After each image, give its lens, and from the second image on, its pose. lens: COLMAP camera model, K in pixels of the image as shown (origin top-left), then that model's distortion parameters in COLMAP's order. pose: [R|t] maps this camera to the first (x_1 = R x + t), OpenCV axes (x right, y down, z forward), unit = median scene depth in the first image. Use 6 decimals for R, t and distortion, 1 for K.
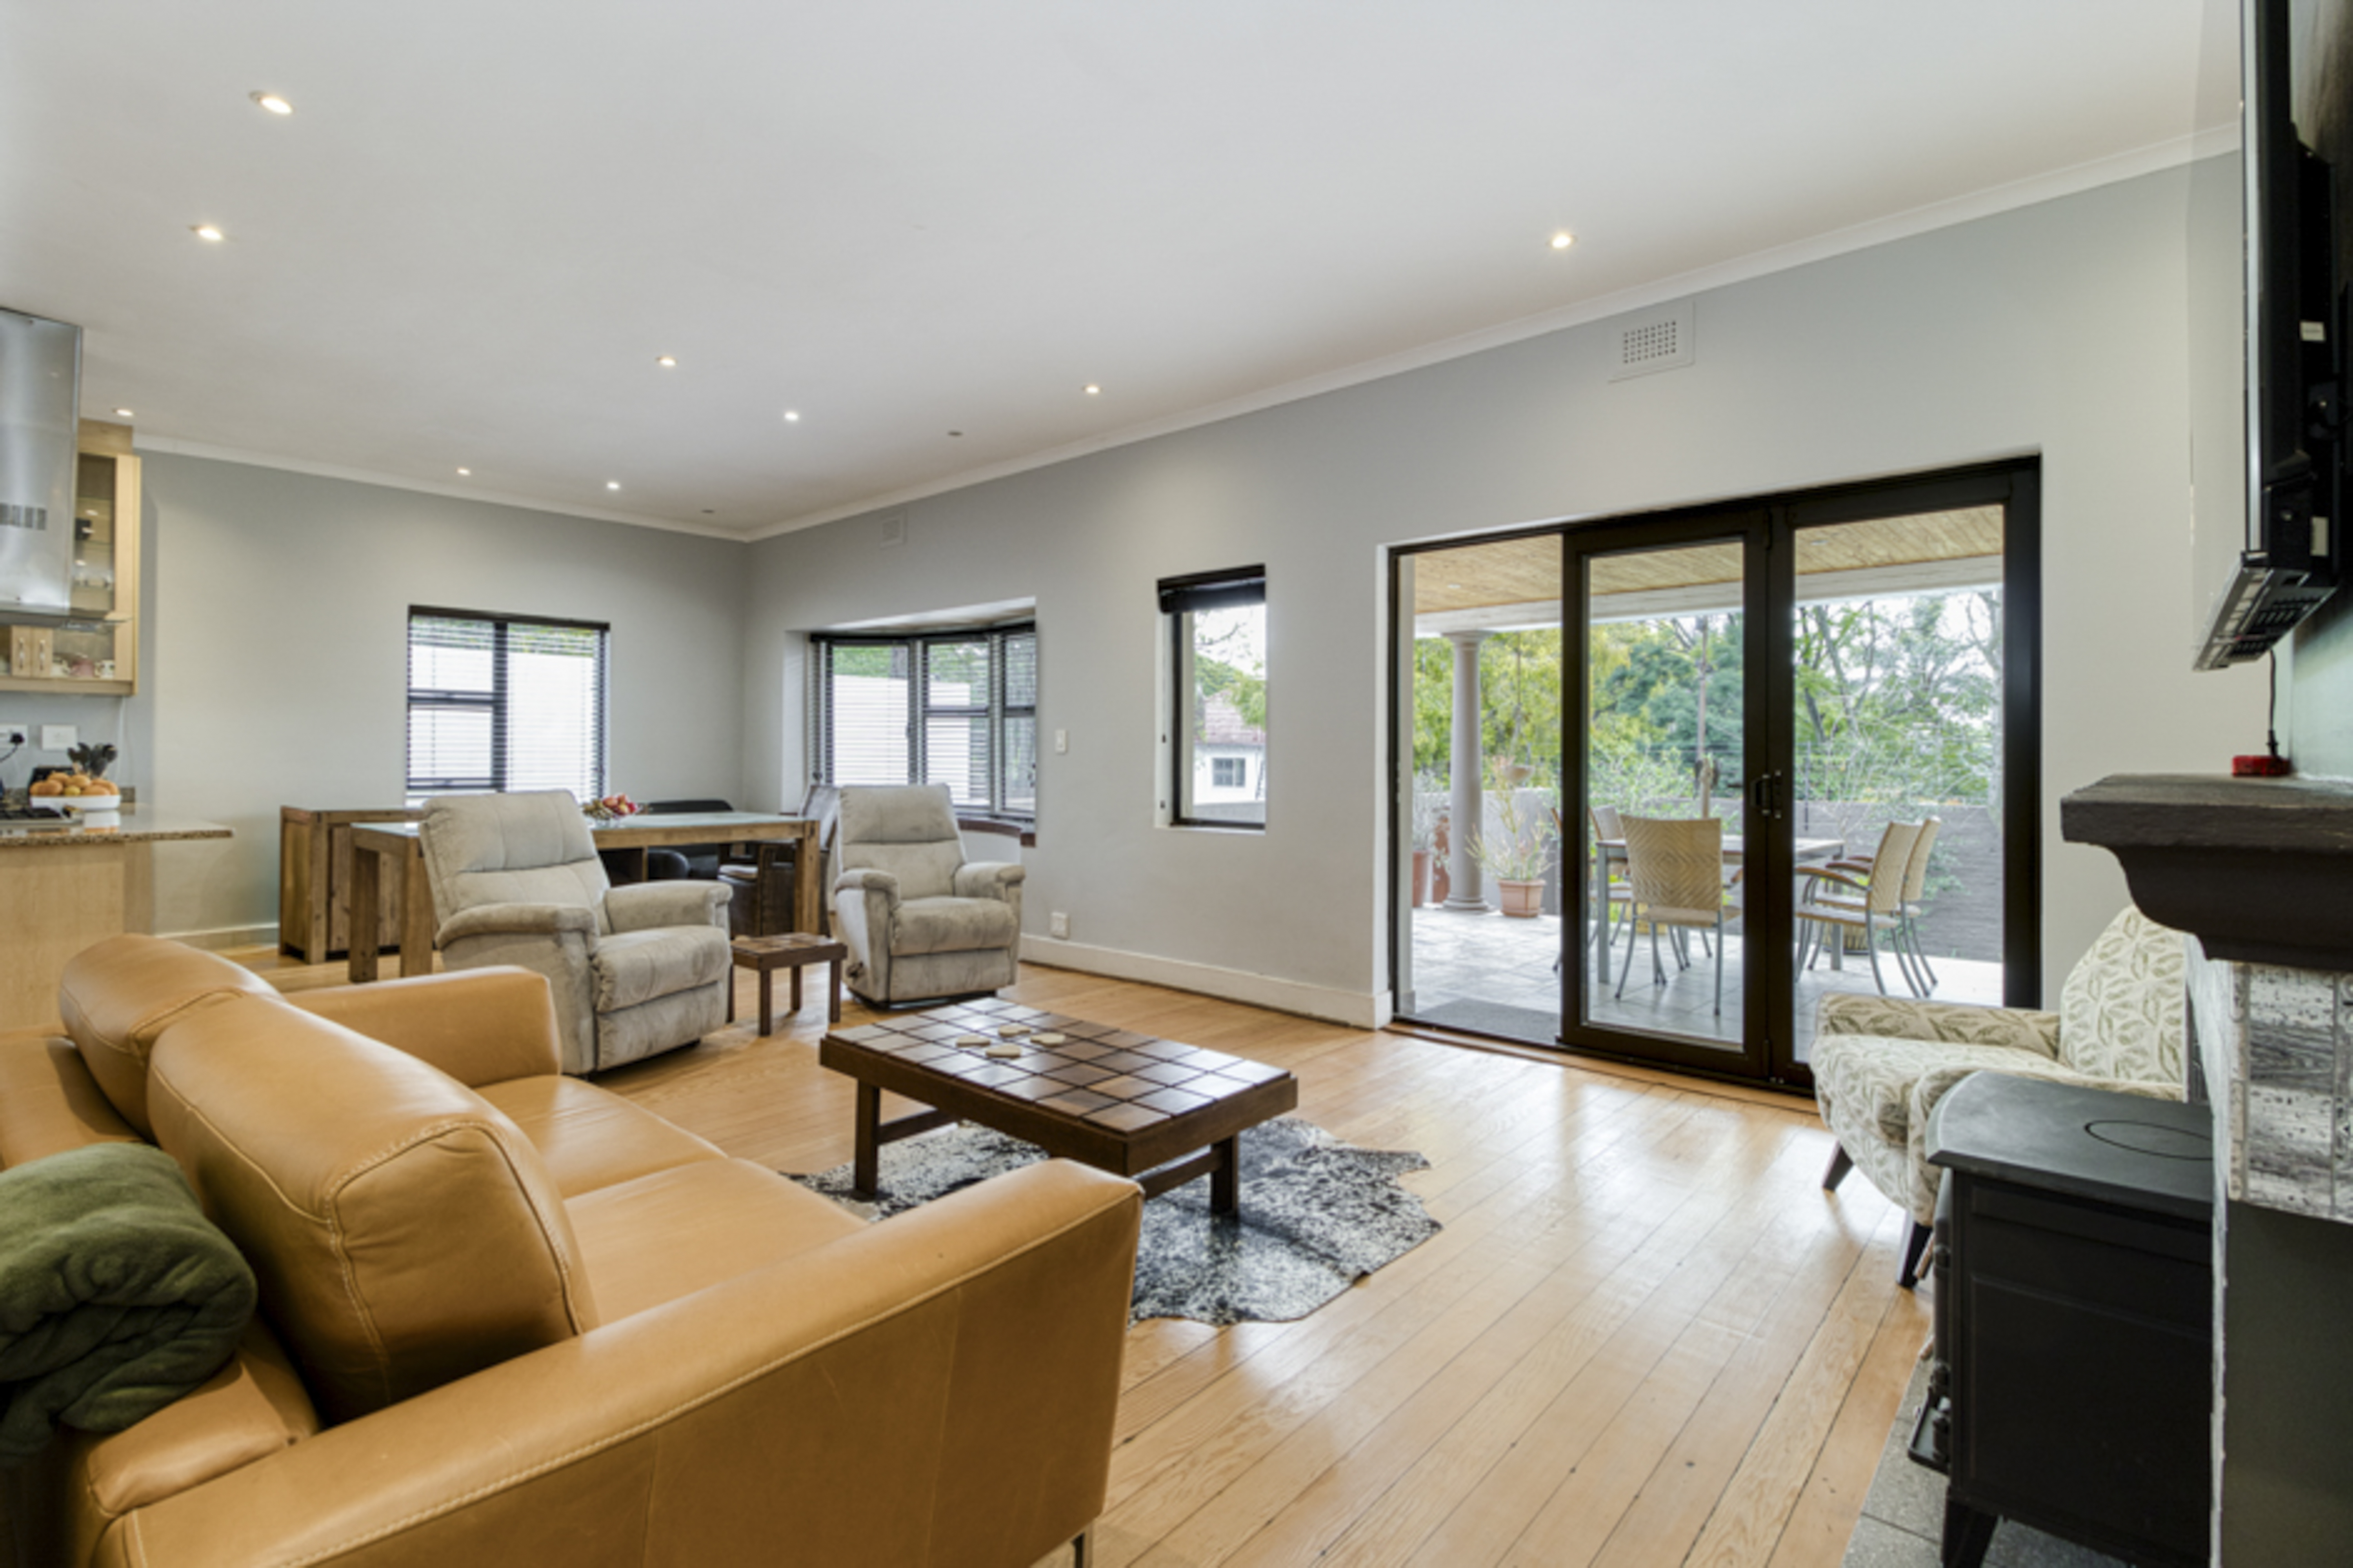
lens RADIAL K [[1080.1, 0, 1184.6], [0, 1080.1, 765.2], [0, 0, 1]] dist [0.012671, -0.009632]
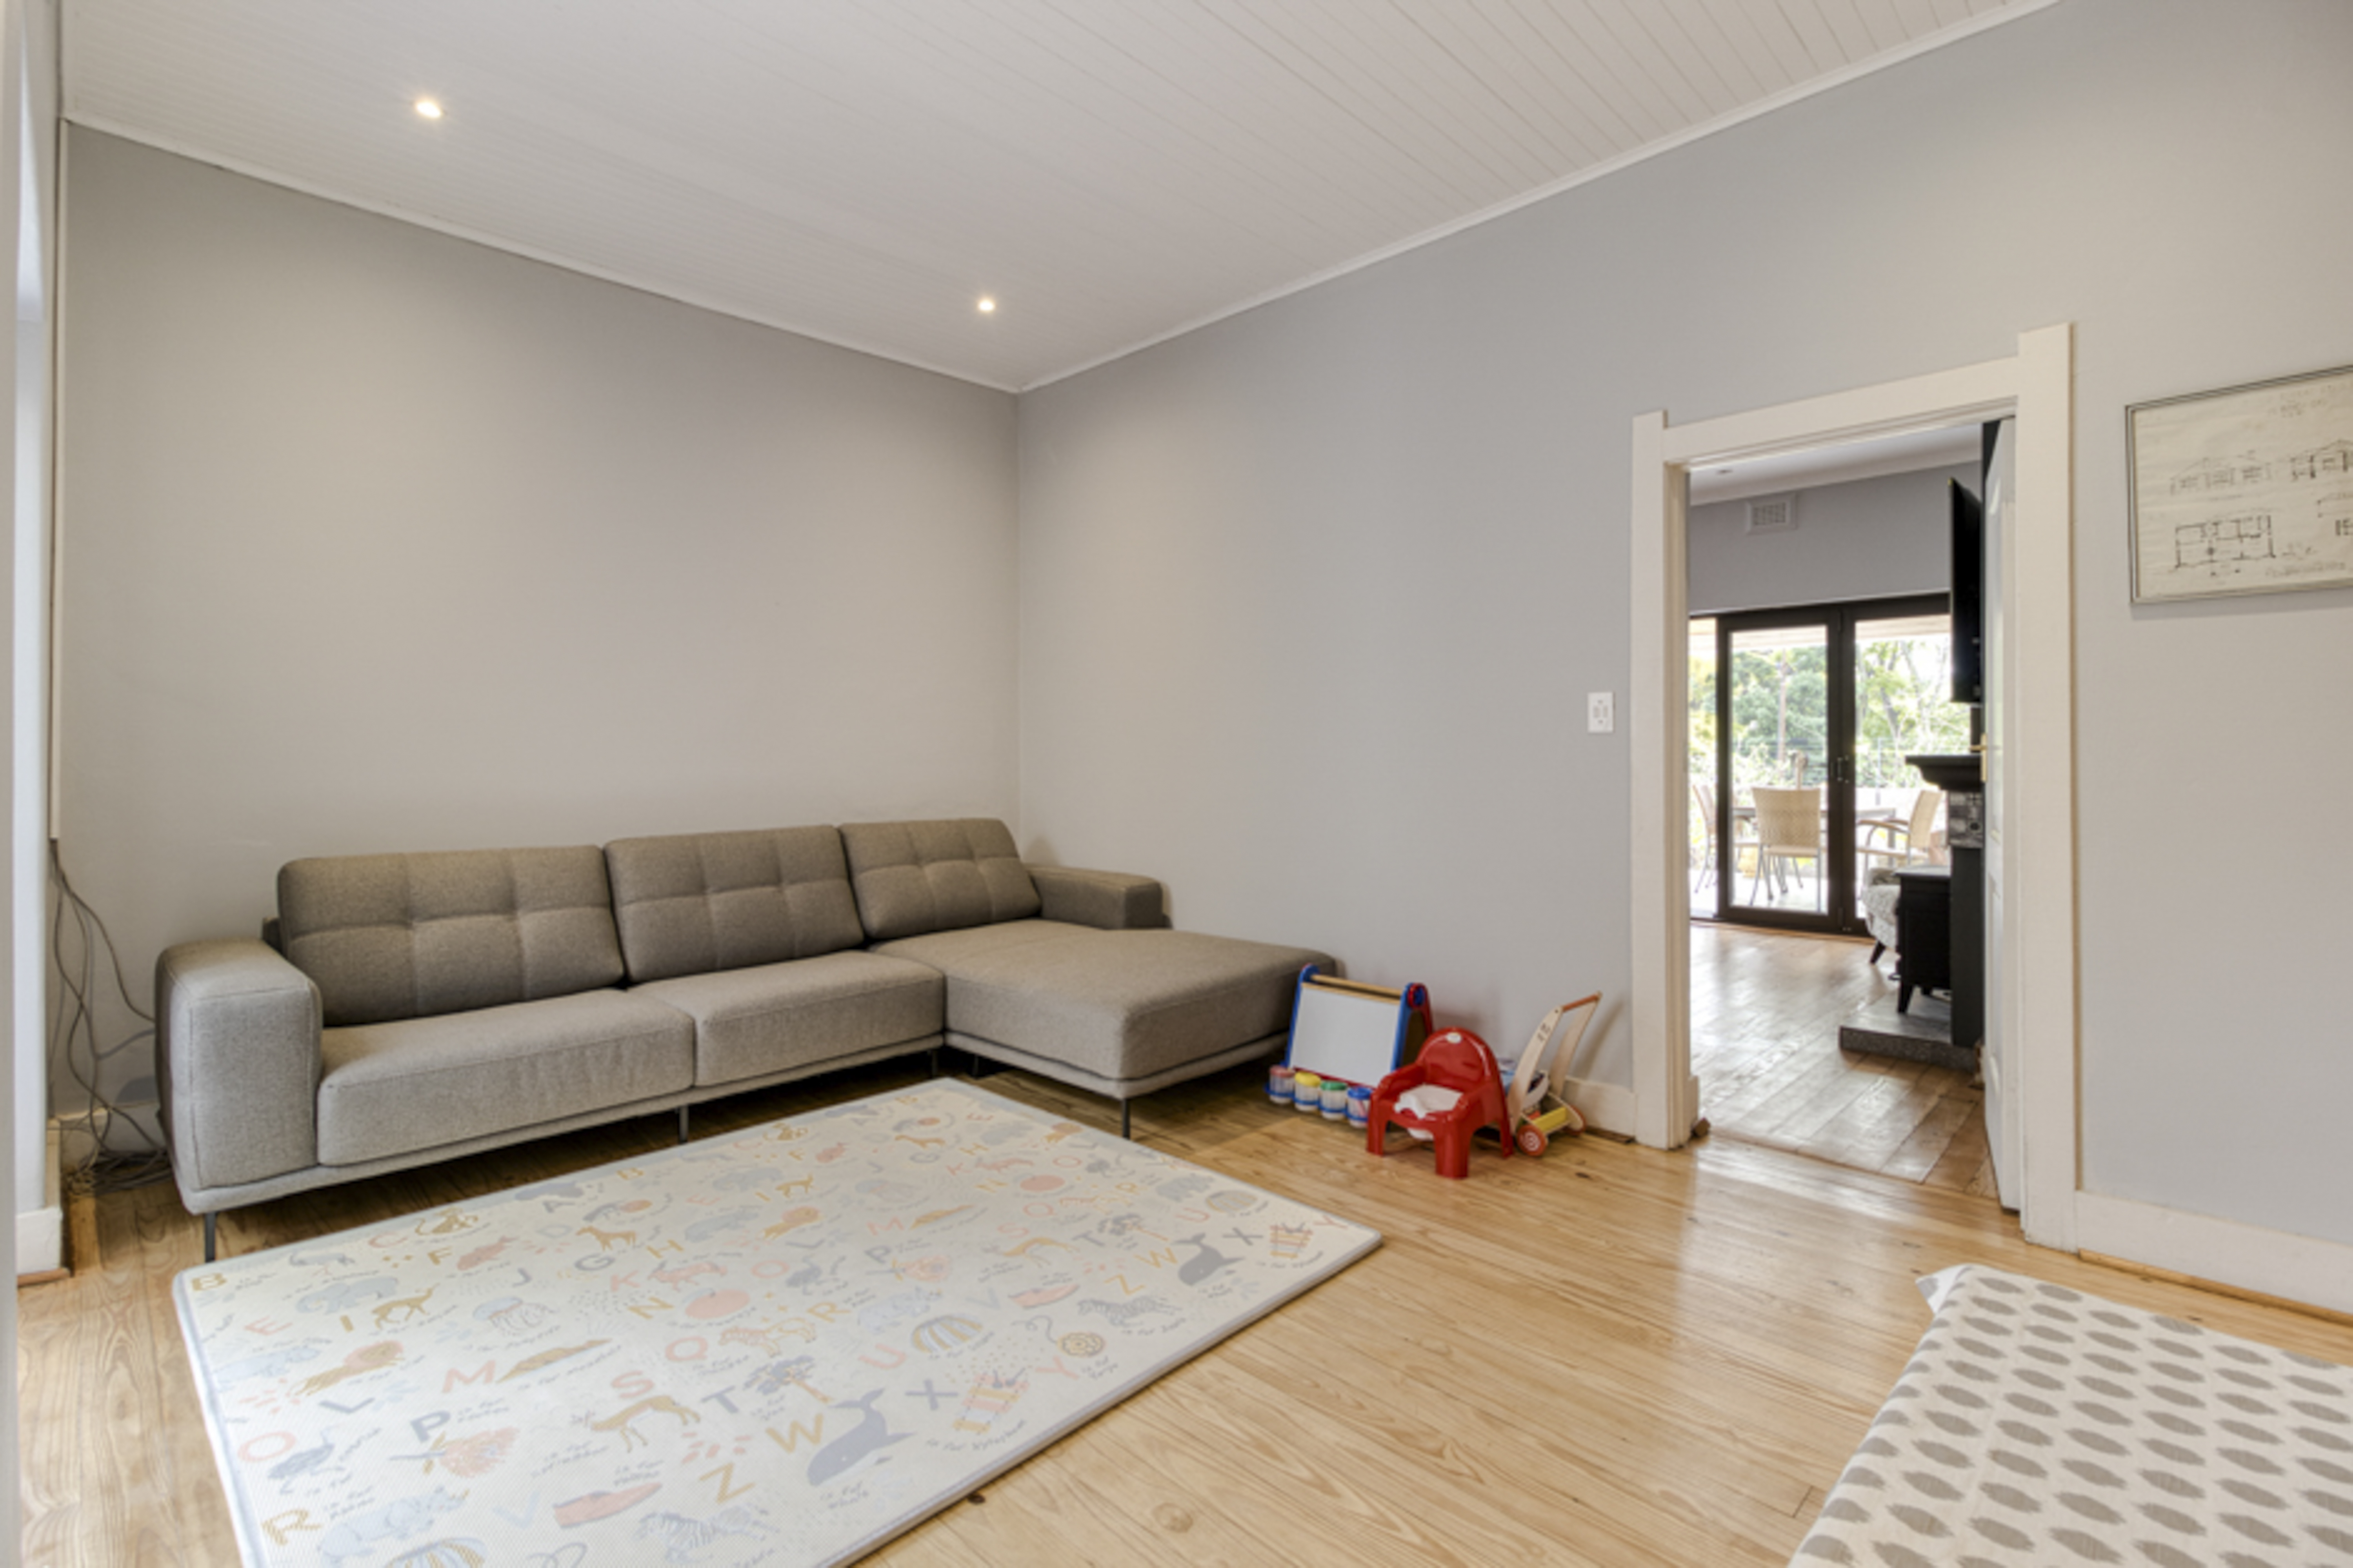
lens RADIAL K [[1080.1, 0, 1174.2], [0, 1080.1, 767.7], [0, 0, 1]] dist [0.012671, -0.009632]
pose [[0.998007, -0.011779, -0.061996, -0.363279], [0.011912, 0.999927, 0.001772, -0.004227], [0.061971, -0.002507, 0.998075, -0.689351]]
